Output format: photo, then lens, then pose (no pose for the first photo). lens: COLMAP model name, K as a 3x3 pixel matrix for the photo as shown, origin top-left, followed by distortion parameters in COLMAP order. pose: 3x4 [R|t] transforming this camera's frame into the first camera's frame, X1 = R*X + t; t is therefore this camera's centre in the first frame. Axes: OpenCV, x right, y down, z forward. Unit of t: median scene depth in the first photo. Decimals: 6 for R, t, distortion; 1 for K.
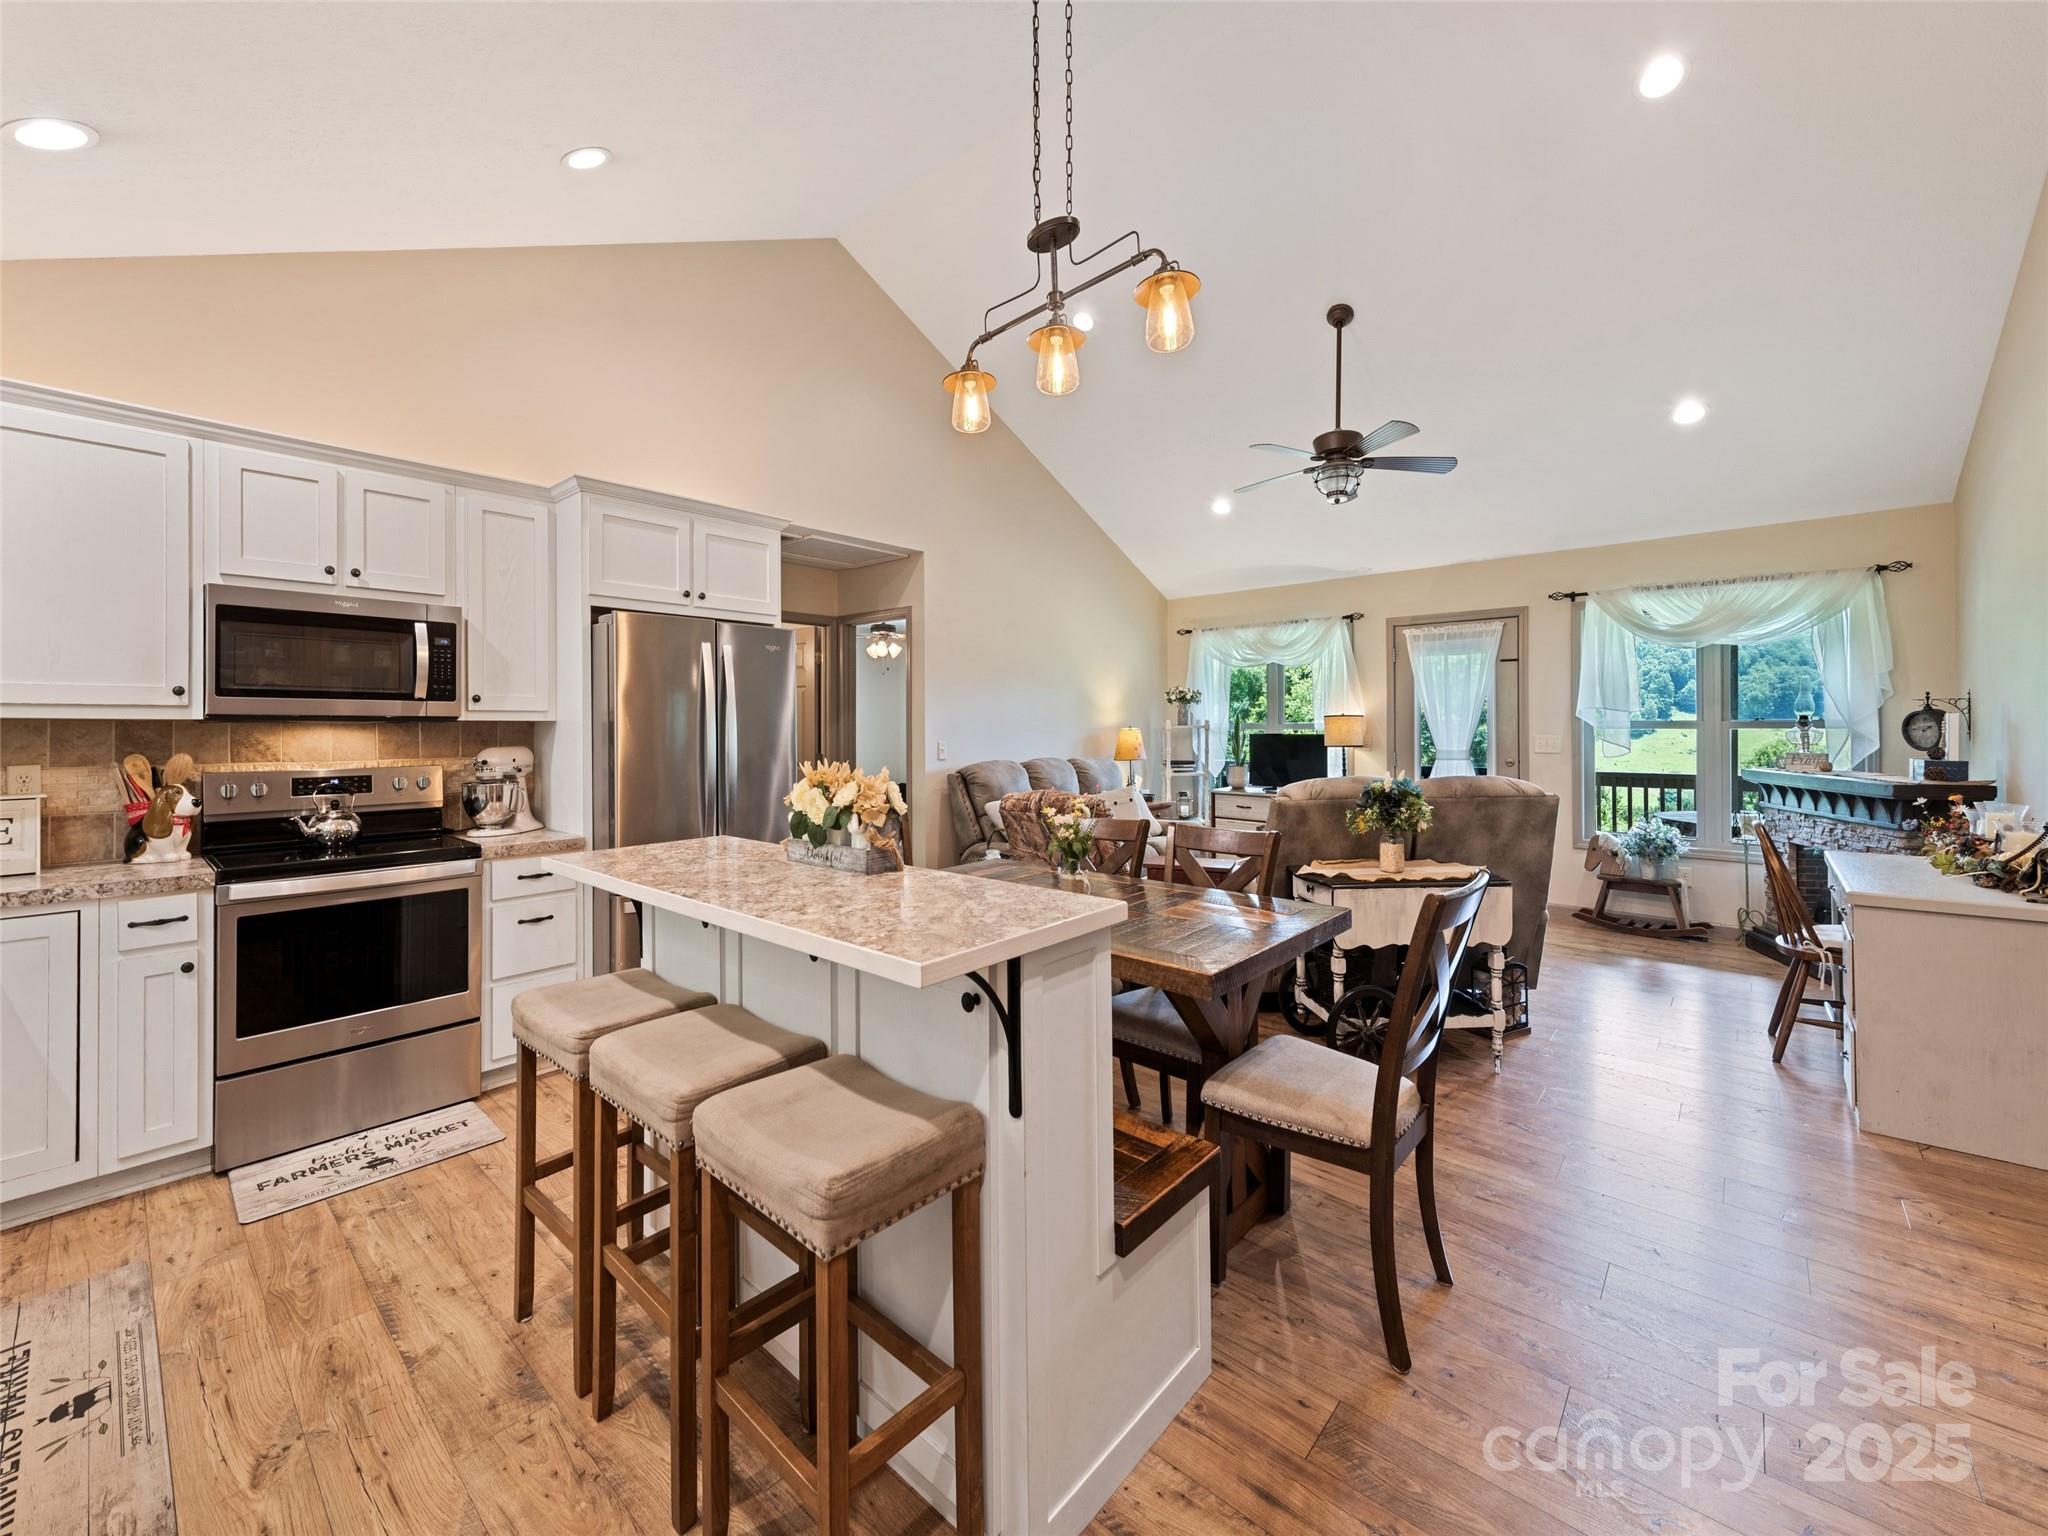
lens RADIAL K [[821.4, 0, 1030.7], [0, 821.4, 719.1], [0, 0, 1]] dist [0.010487, -0.003201]
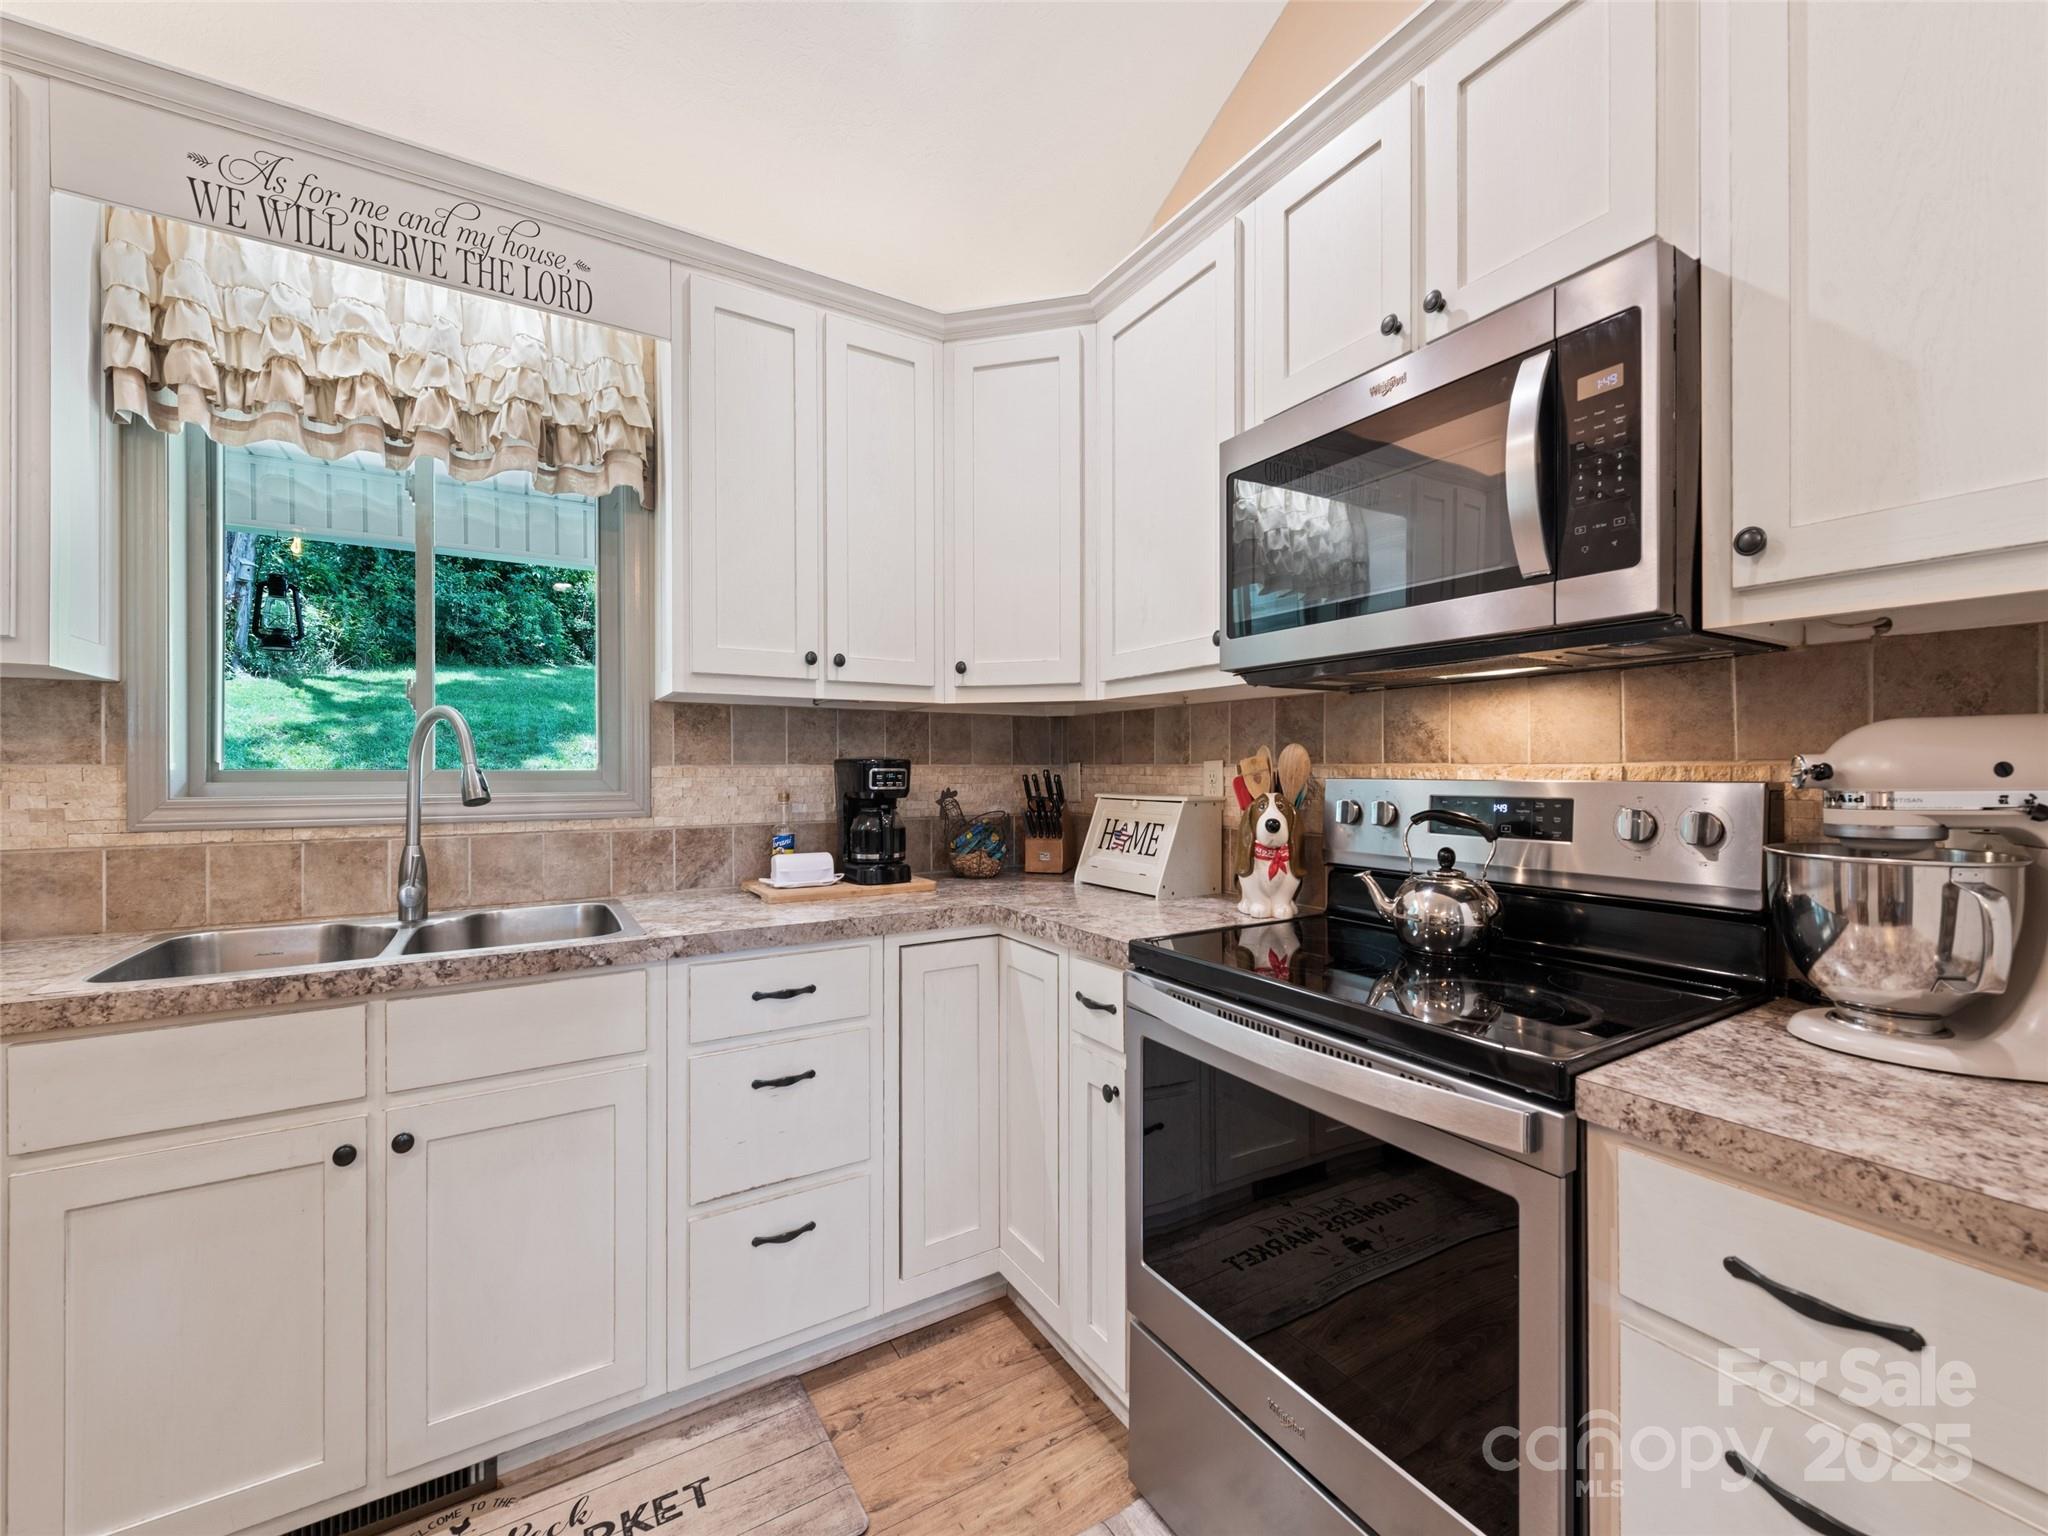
lens RADIAL K [[821.4, 0, 1020.0], [0, 821.4, 771.5], [0, 0, 1]] dist [0.010487, -0.003201]
pose [[-0.302541, 0.005869, -0.953118, -0.273035], [0.010334, 0.999942, 0.002877, 0.041062], [0.953080, -0.008979, -0.302584, 0.703318]]
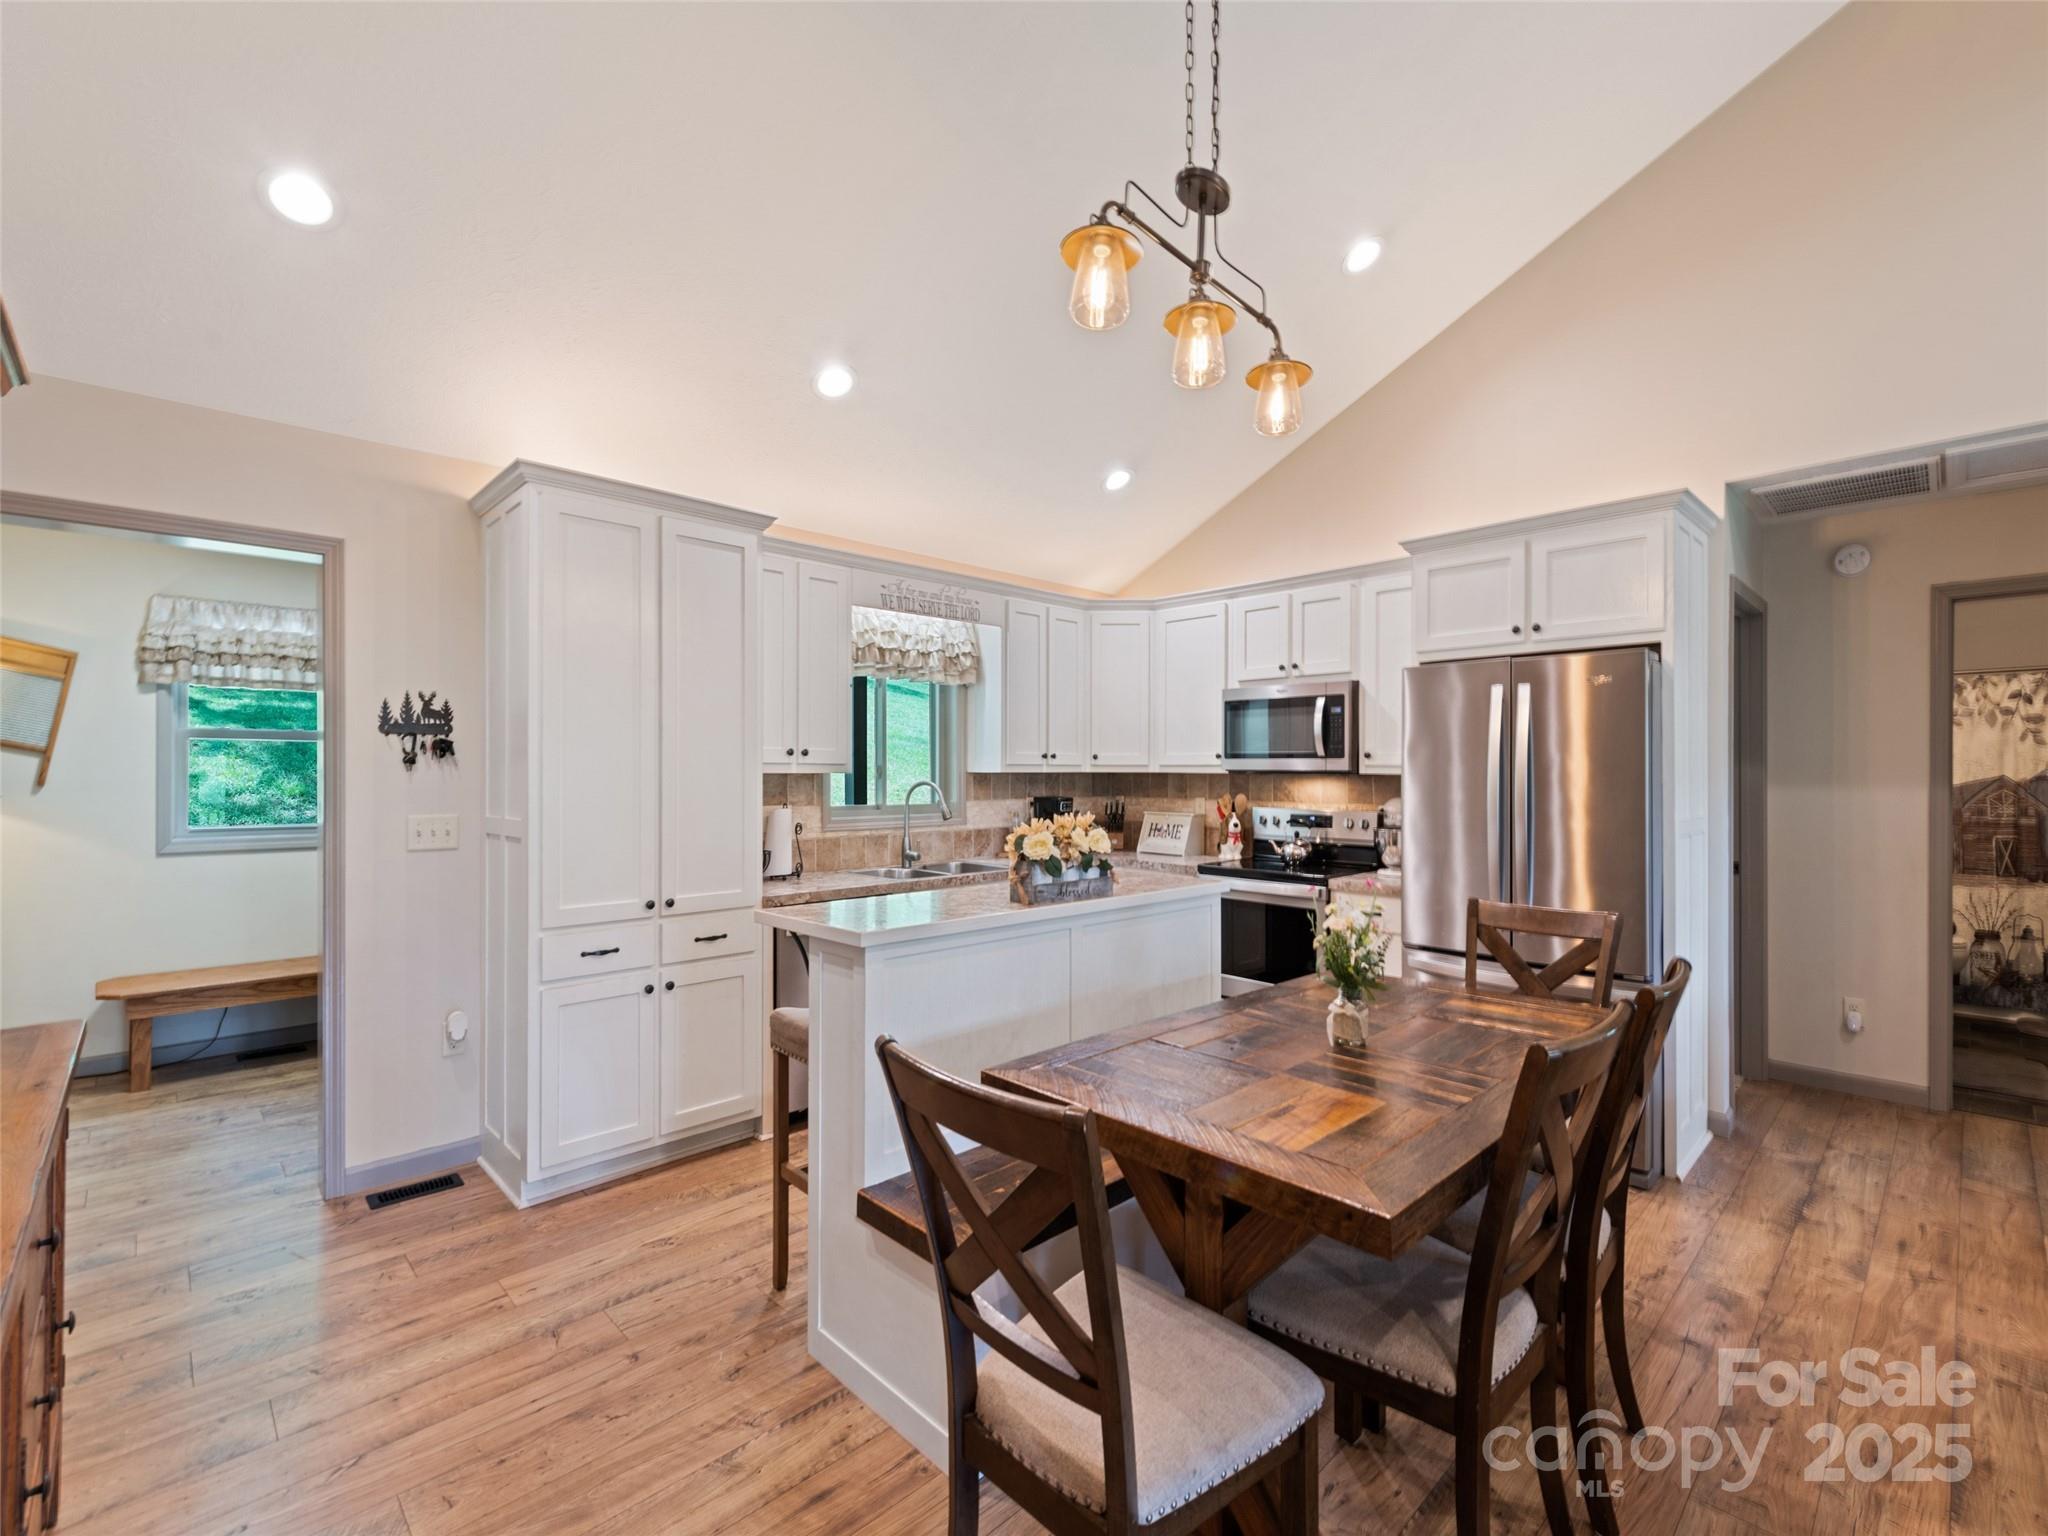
lens RADIAL K [[906.2, 0, 1022.0], [0, 906.2, 775.3], [0, 0, 1]] dist [0.012184, -0.001945]
pose [[-0.086700, 0.008367, -0.996199, 0.546935], [0.007599, 0.999941, 0.007737, -0.008538], [0.996206, -0.006899, -0.086758, 0.516643]]
